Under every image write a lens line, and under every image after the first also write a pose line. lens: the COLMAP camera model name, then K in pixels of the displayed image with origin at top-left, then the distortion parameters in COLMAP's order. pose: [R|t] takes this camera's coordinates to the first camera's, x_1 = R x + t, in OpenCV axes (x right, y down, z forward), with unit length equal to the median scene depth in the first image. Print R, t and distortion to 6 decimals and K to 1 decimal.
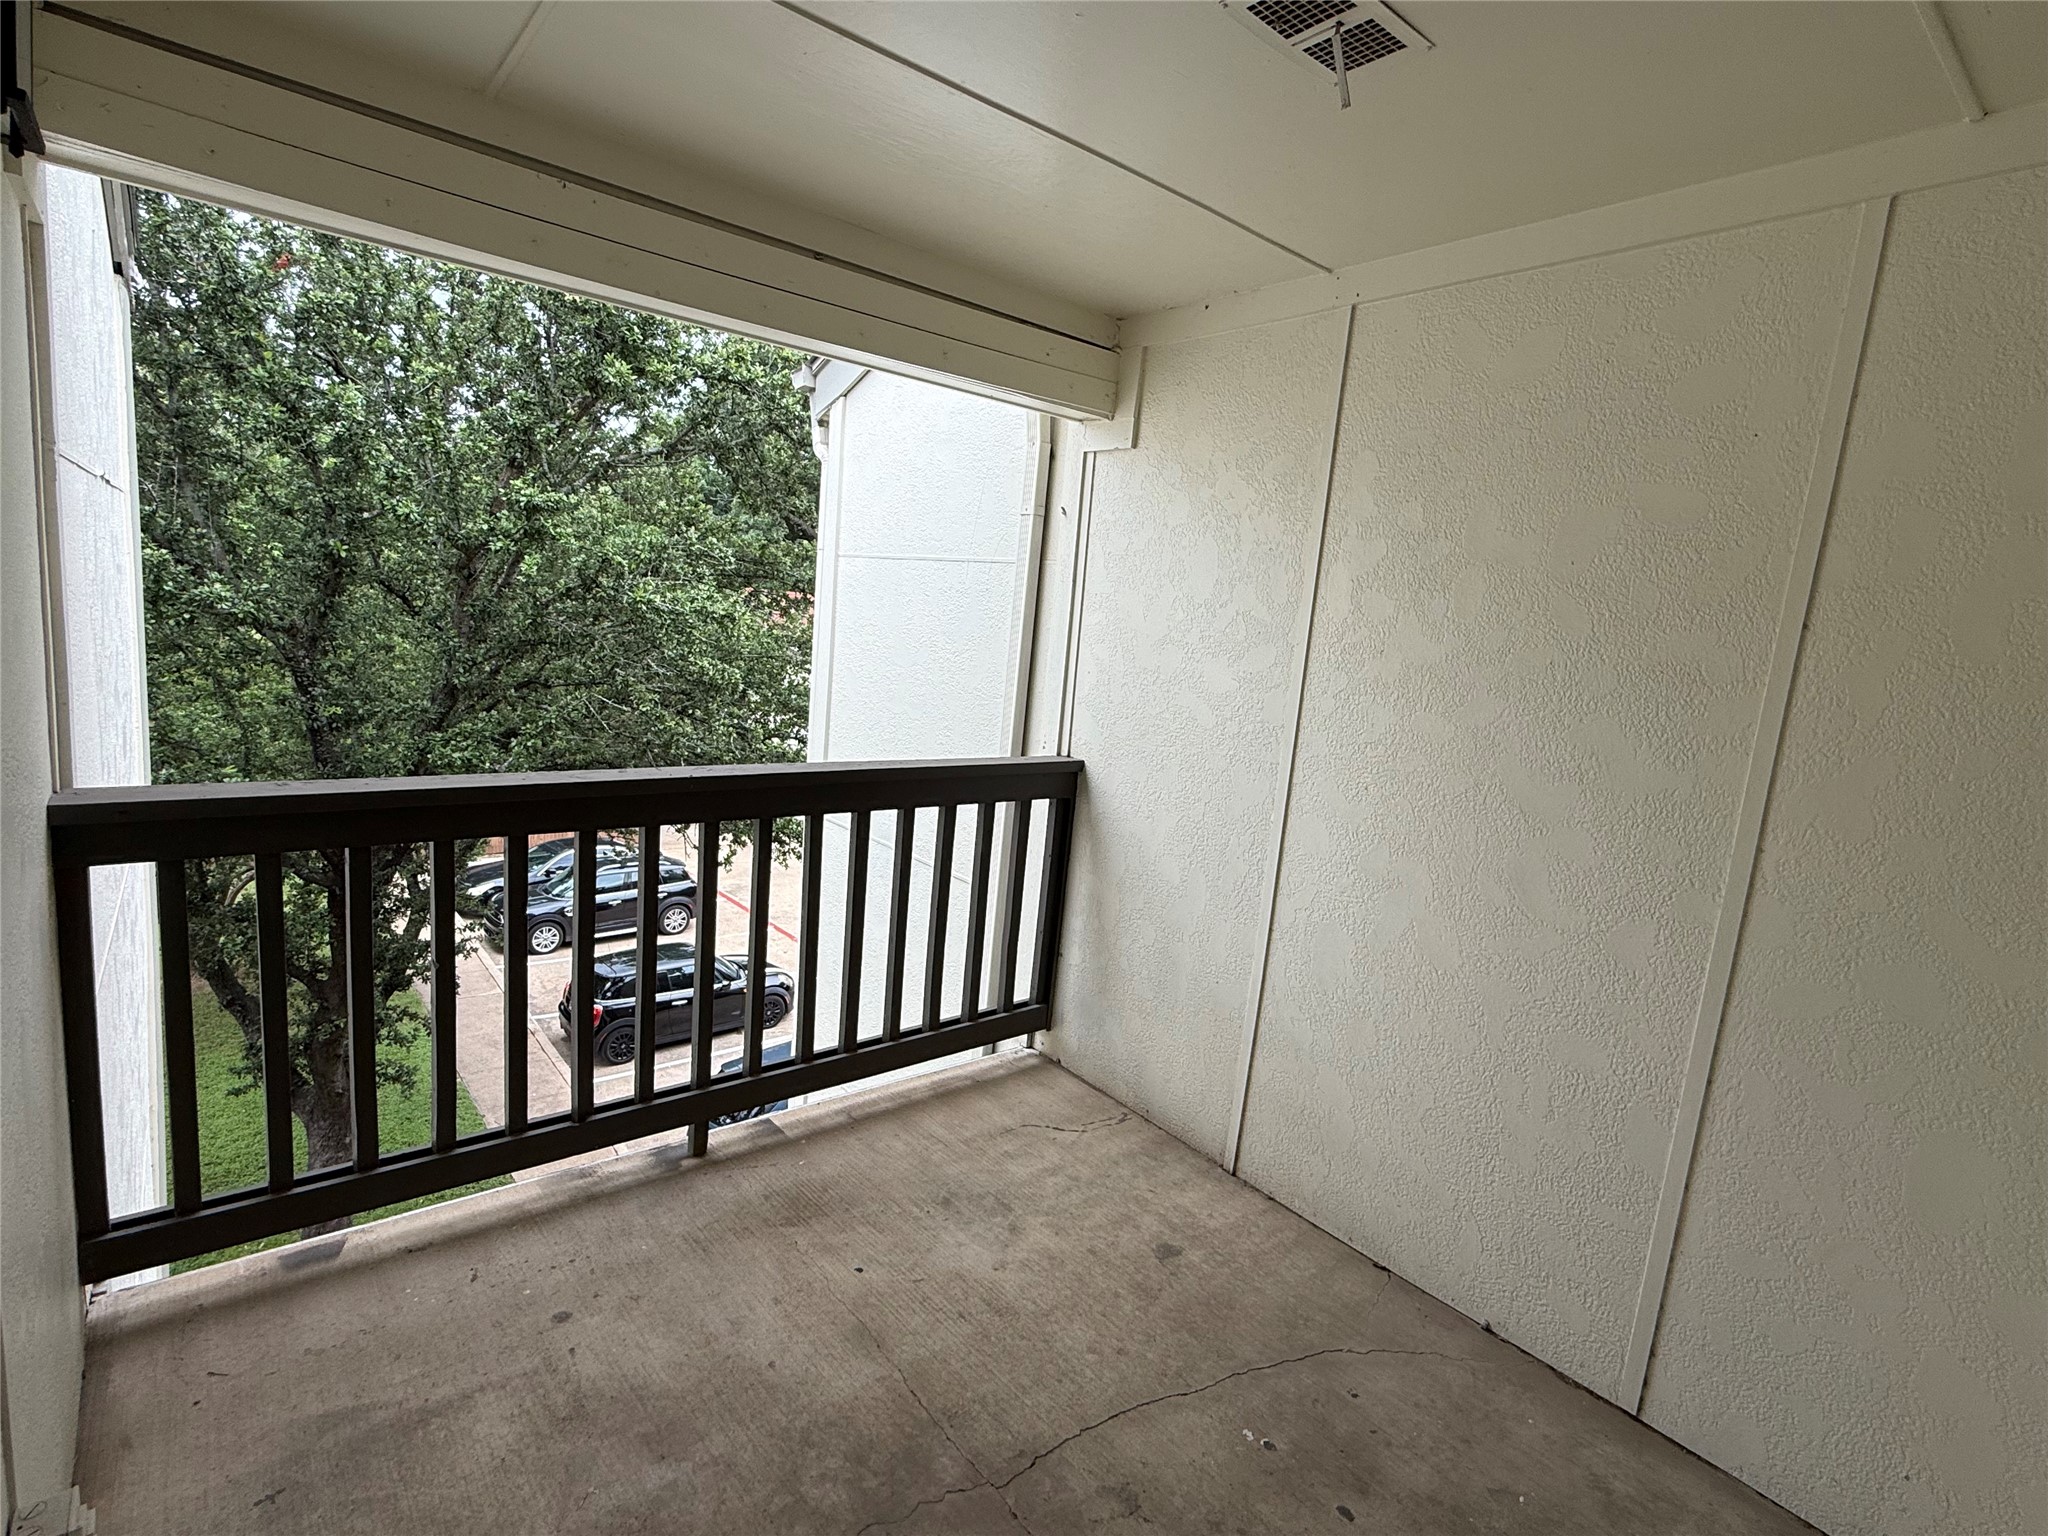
lens RADIAL K [[1018.6, 0, 1030.3], [0, 1018.6, 765.8], [0, 0, 1]] dist [0.002055, -0.001234]
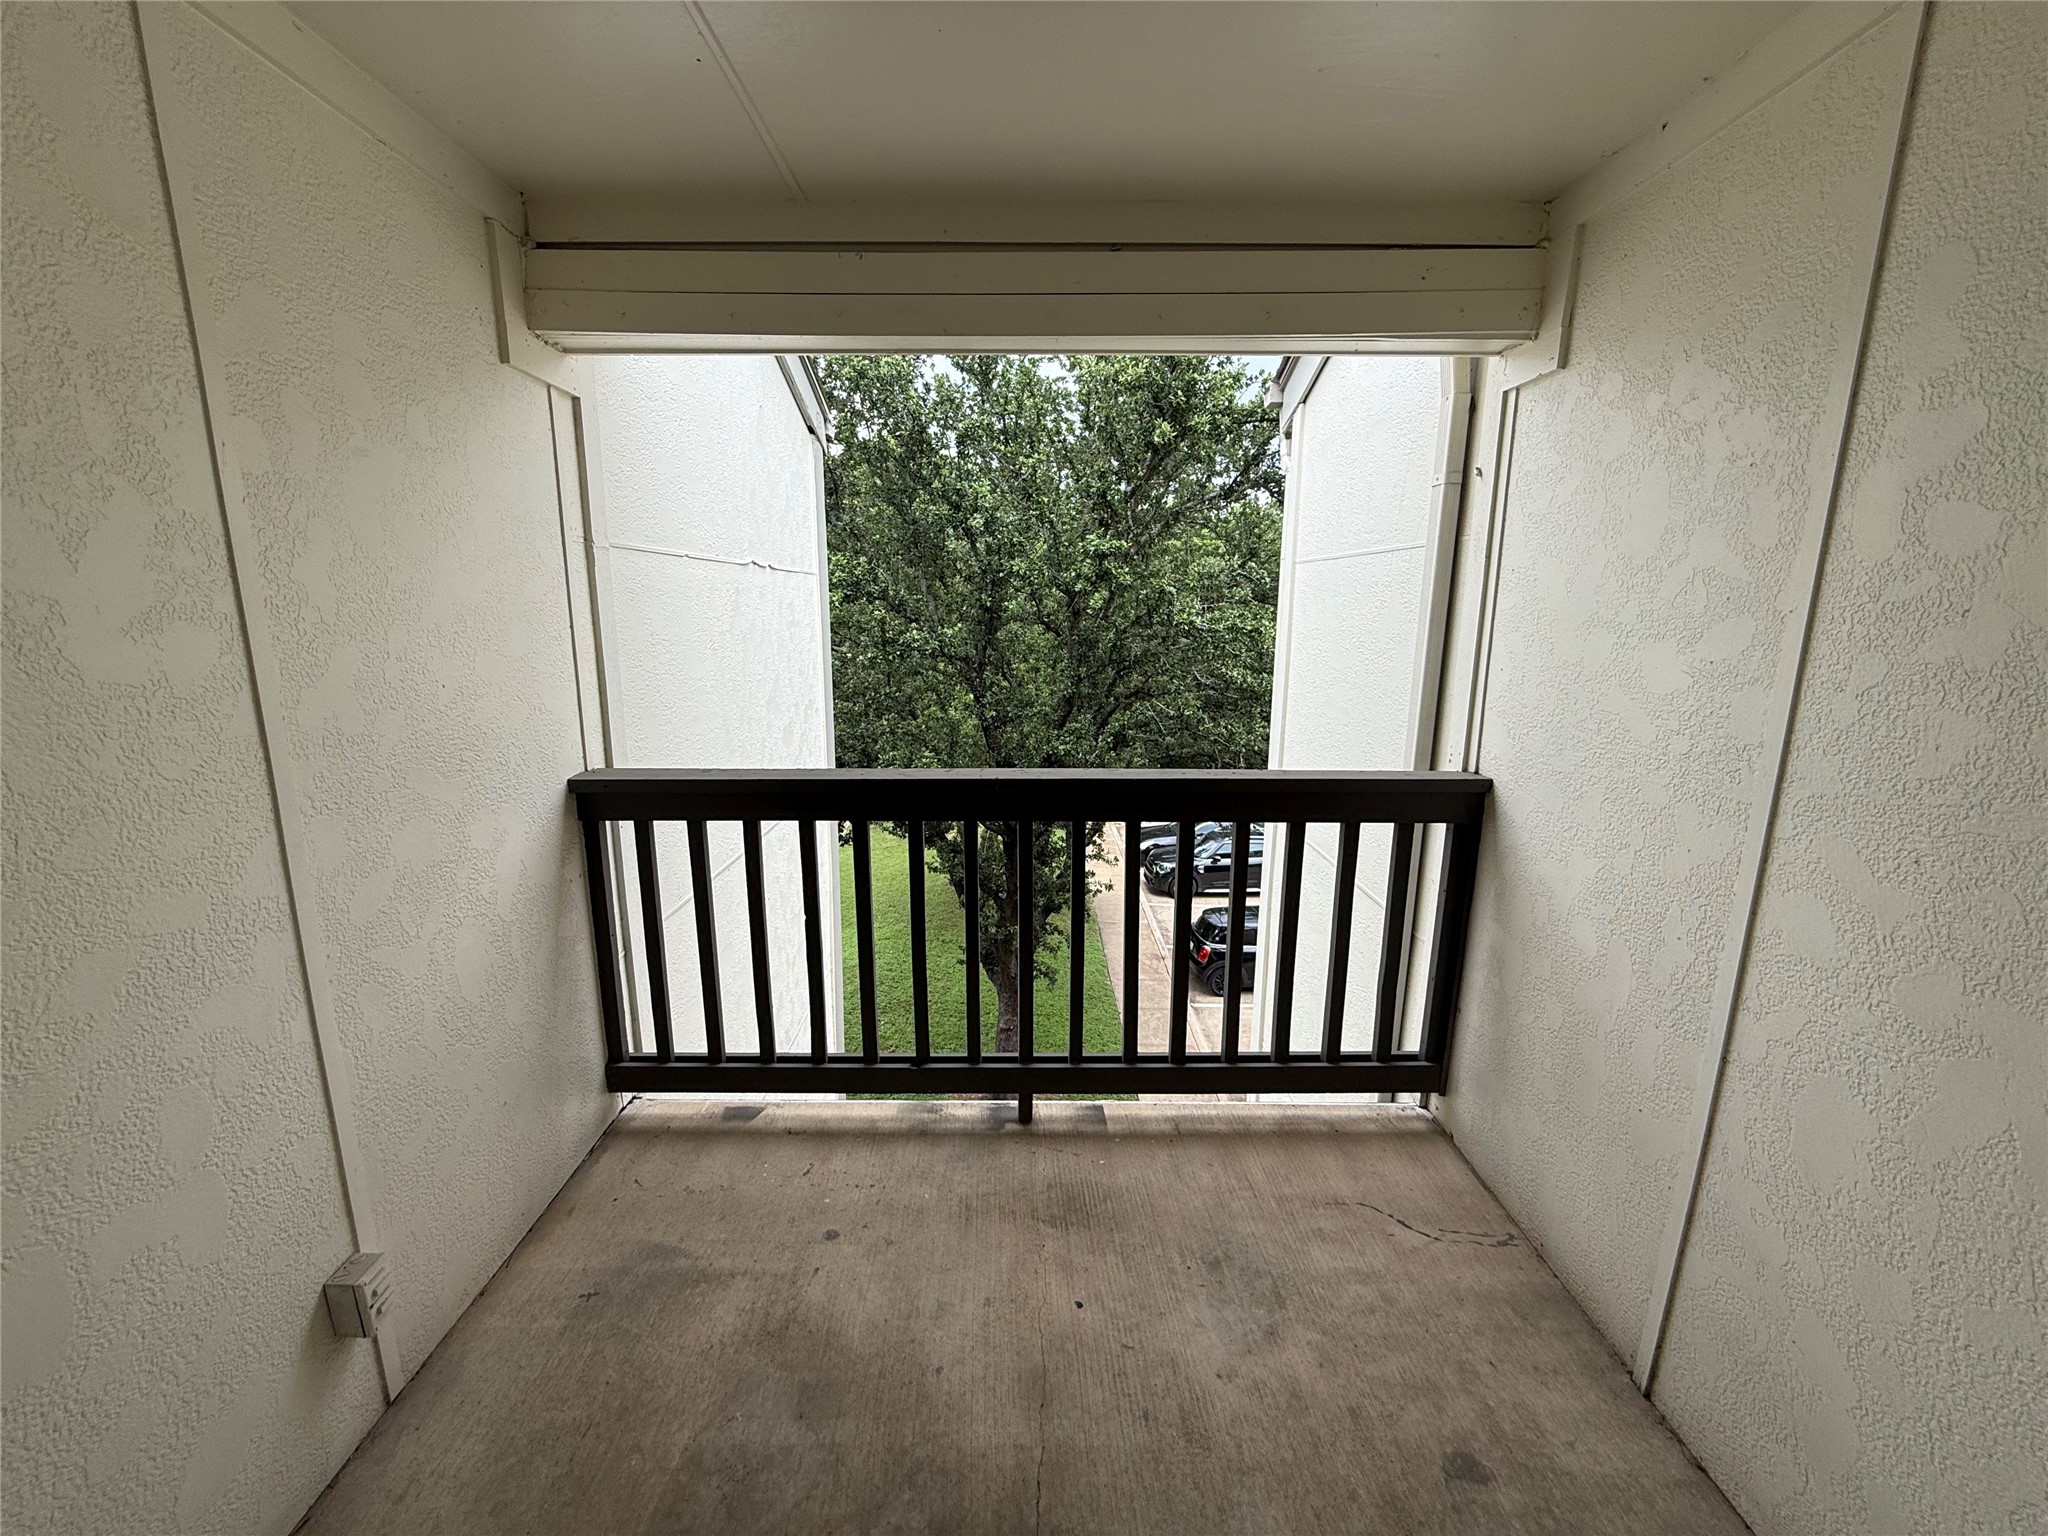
lens RADIAL K [[822.1, 0, 1023.9], [0, 822.1, 766.1], [0, 0, 1]] dist [-0.001189, 0.000129]
pose [[0.764298, 0.041834, -0.643505, 0.201704], [-0.034981, 0.999114, 0.023405, -0.019194], [0.643914, 0.004622, 0.765084, 0.284406]]
